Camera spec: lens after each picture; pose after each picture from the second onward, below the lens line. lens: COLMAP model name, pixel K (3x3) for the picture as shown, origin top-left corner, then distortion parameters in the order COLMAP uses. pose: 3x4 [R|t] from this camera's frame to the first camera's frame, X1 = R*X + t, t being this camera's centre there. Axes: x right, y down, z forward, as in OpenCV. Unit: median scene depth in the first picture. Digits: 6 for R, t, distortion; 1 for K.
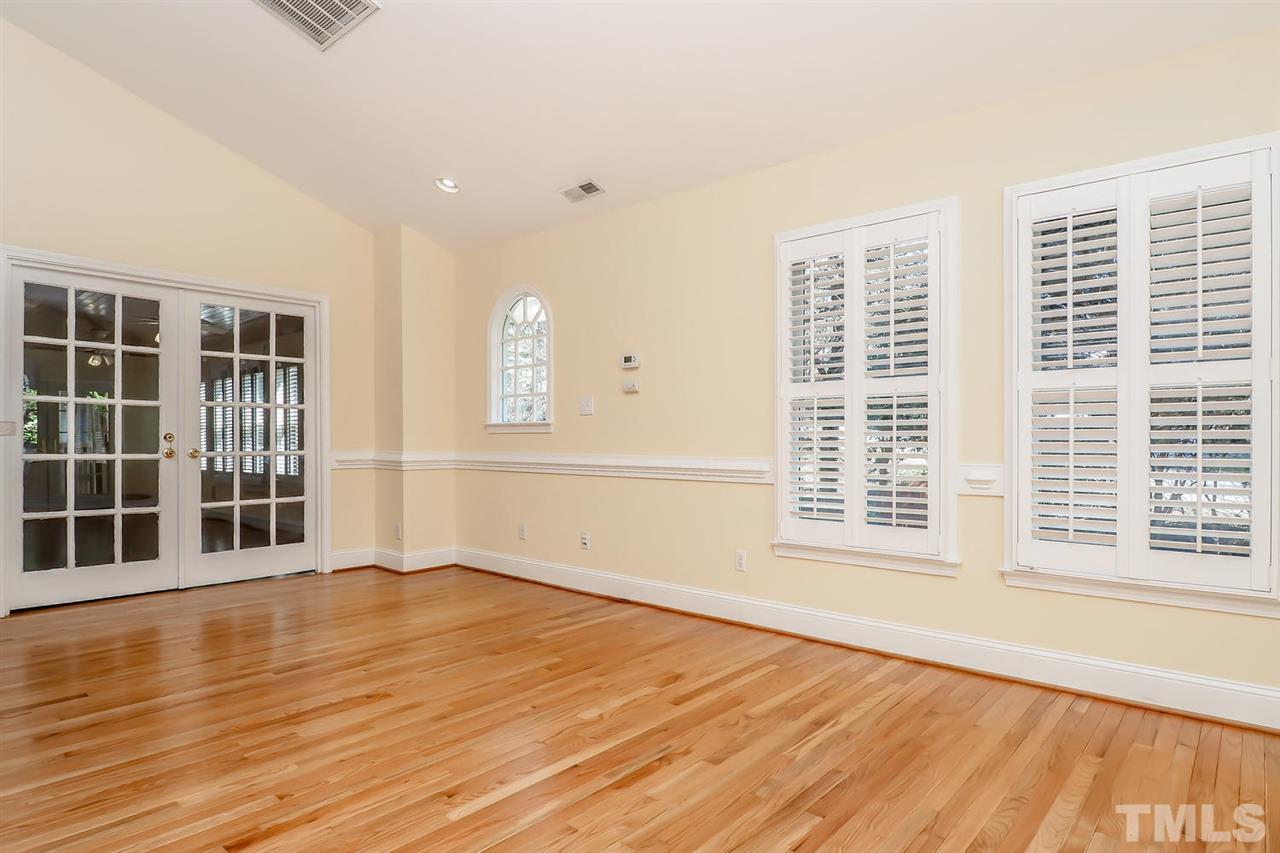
lens RADIAL K [[694.8, 0, 645.2], [0, 694.8, 433.5], [0, 0, 1]] dist [-0.005301, -0.000053]
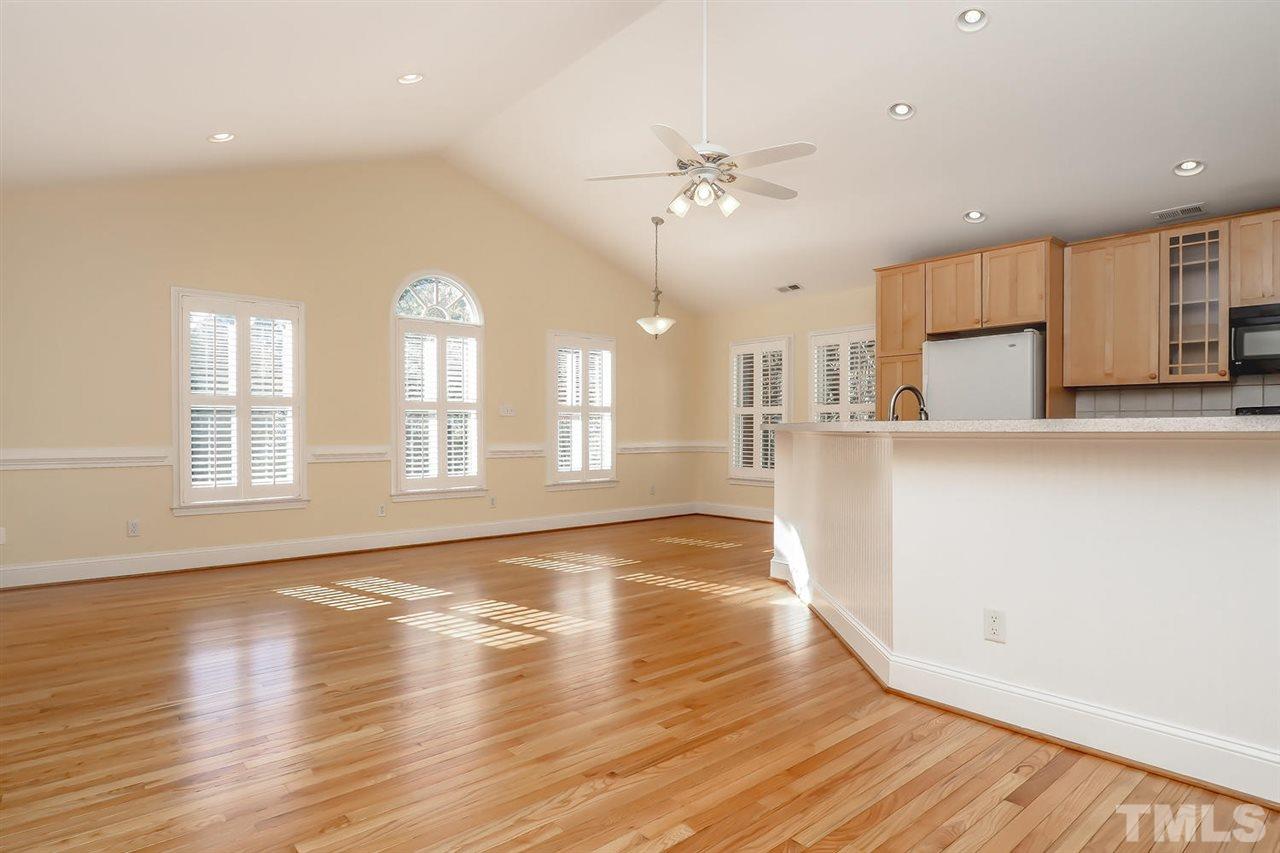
lens RADIAL K [[694.8, 0, 645.2], [0, 694.8, 433.5], [0, 0, 1]] dist [-0.005301, -0.000053]
pose [[-0.989332, -0.003268, 0.145644, -0.350166], [-0.003074, 0.999994, 0.001558, 0.001821], [-0.145648, 0.001094, -0.989336, 1.125906]]
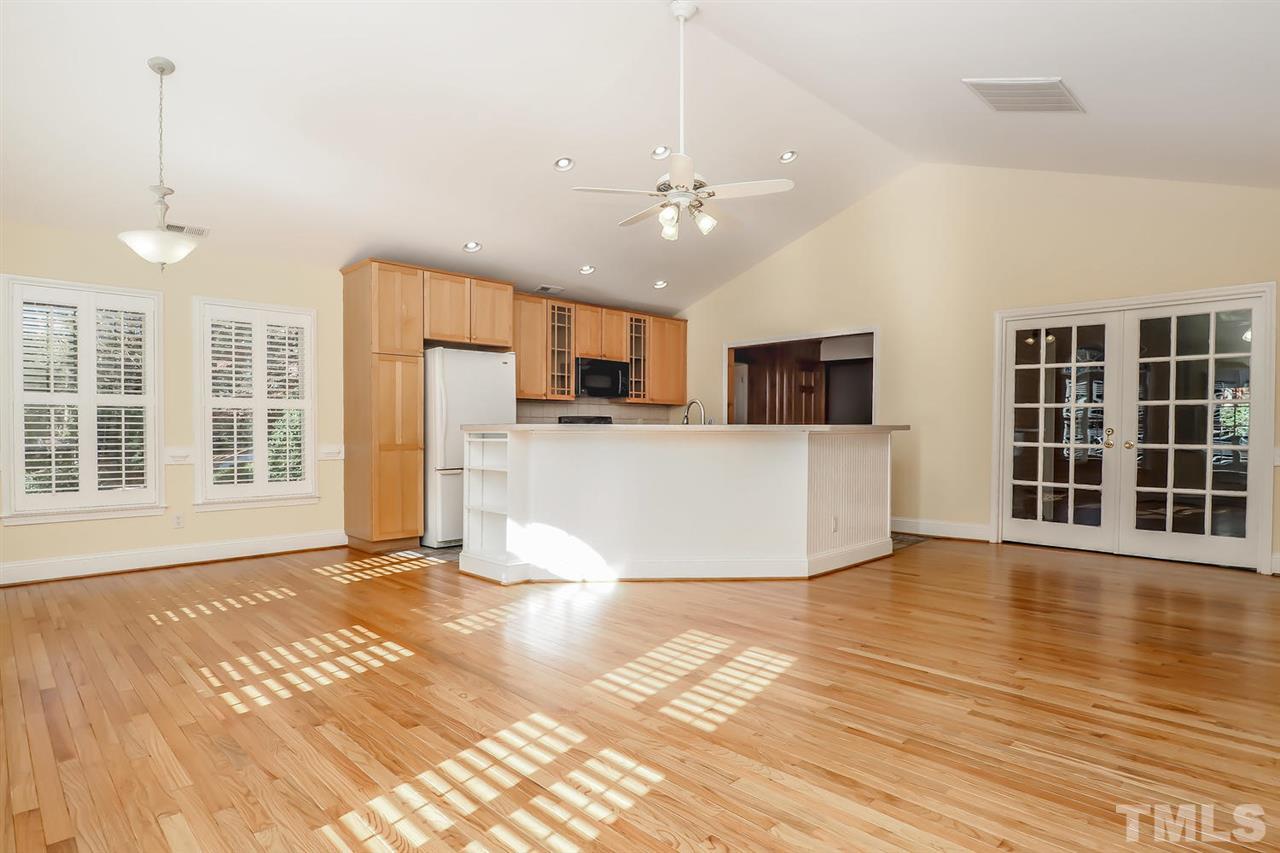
lens RADIAL K [[694.8, 0, 645.2], [0, 694.8, 433.5], [0, 0, 1]] dist [-0.005301, -0.000053]
pose [[-0.085812, 0.002470, -0.996308, 0.665748], [0.006259, 0.999979, 0.001940, 0.001969], [0.996292, -0.006069, -0.085825, 0.288633]]
